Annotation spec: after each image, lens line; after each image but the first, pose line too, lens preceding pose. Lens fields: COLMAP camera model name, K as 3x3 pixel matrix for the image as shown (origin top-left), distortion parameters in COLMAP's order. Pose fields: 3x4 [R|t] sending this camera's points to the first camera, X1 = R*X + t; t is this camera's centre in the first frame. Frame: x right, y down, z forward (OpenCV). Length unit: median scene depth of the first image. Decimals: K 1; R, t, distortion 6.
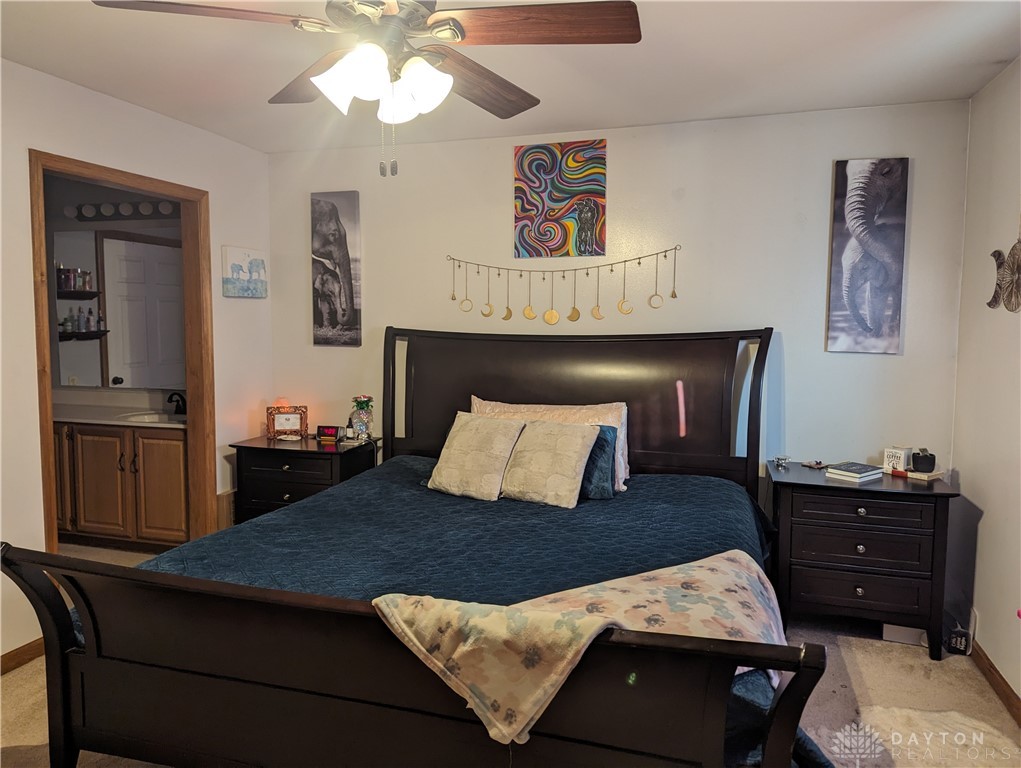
lens RADIAL K [[719.4, 0, 510.5], [0, 719.4, 384.0], [0, 0, 1]] dist [0.095028, -0.117238]
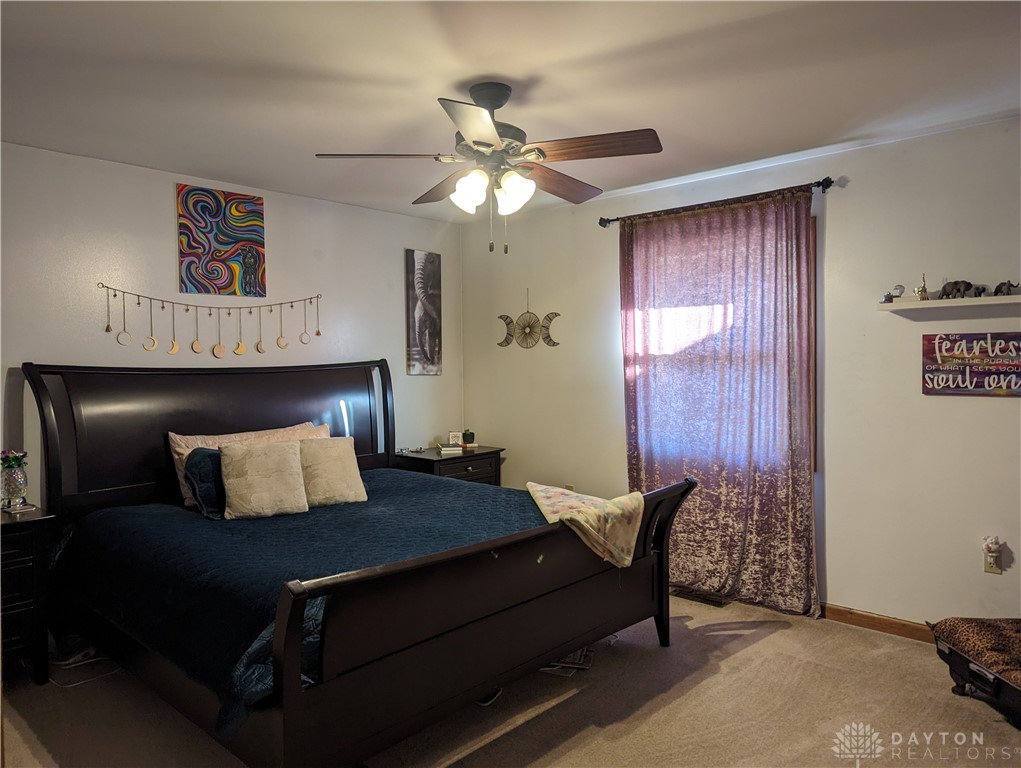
lens RADIAL K [[719.4, 0, 510.5], [0, 719.4, 384.0], [0, 0, 1]] dist [0.095028, -0.117238]
pose [[0.420886, -0.039374, 0.906259, -0.757952], [0.094218, 0.995551, -0.000503, -0.004950], [-0.902208, 0.085597, 0.422723, 0.179543]]
